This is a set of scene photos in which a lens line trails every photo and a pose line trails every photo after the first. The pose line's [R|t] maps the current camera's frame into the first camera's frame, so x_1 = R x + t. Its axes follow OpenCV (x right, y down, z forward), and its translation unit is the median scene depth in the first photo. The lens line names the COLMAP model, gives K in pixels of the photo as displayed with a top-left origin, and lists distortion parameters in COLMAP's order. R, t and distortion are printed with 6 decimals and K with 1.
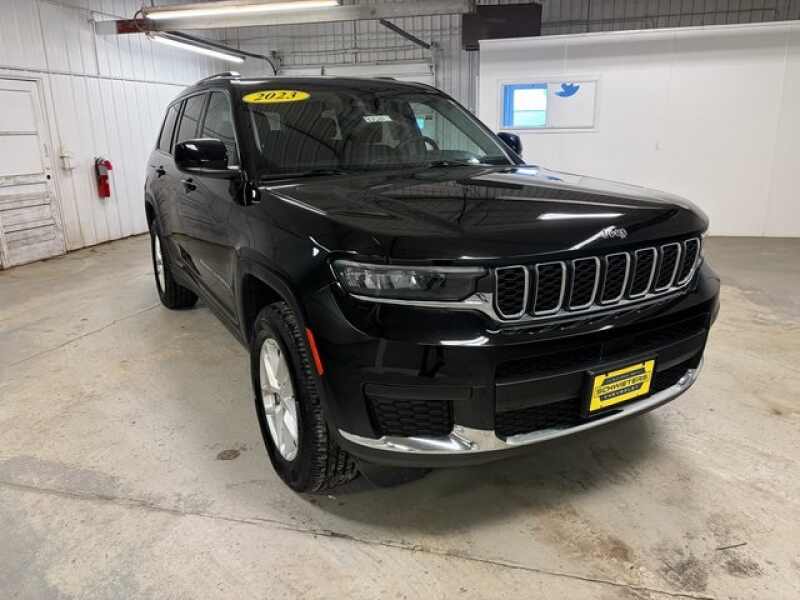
lens RADIAL K [[600.1, 0, 400.0], [0, 600.1, 300.0], [0, 0, 1]] dist [0.053568, -0.053397]
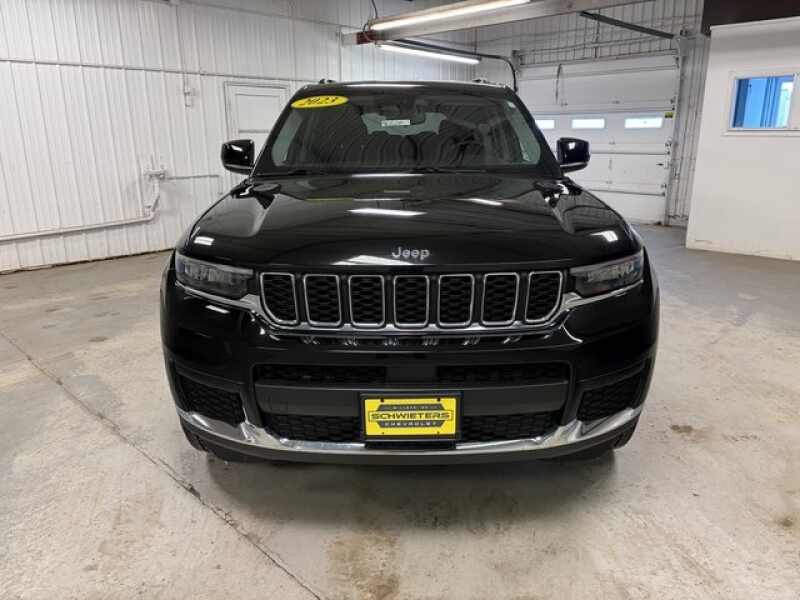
lens RADIAL K [[600.4, 0, 400.5], [0, 600.4, 304.6], [0, 0, 1]] dist [0.047614, -0.045414]
pose [[0.874521, 0.145025, -0.462798, 0.216594], [-0.139820, 0.989120, 0.045746, -0.019896], [0.464396, 0.024703, 0.885283, 0.049347]]
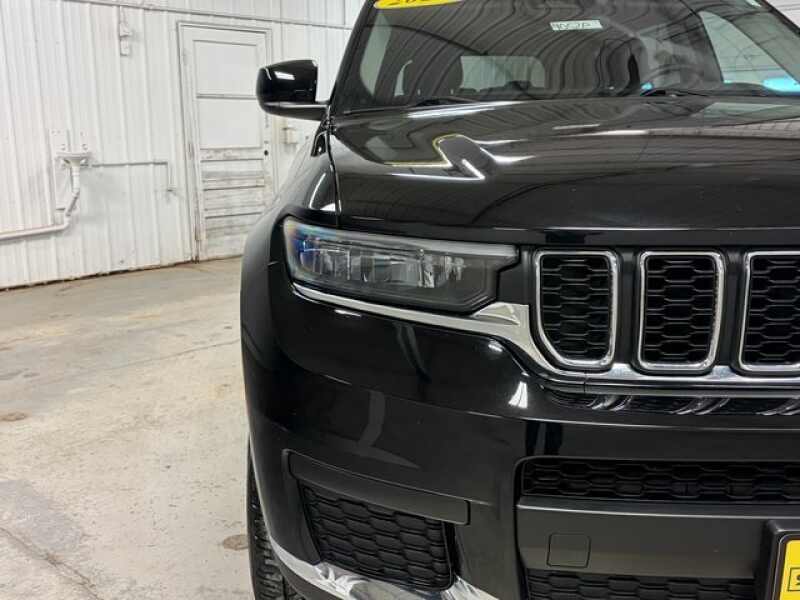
lens RADIAL K [[841.8, 0, 399.6], [0, 841.8, 308.1], [0, 0, 1]] dist [0.144068, -0.430306]
pose [[0.891336, 0.103252, -0.441428, 0.089894], [-0.127170, 0.991570, -0.024852, 0.005027], [0.435141, 0.078288, 0.896952, 0.095417]]
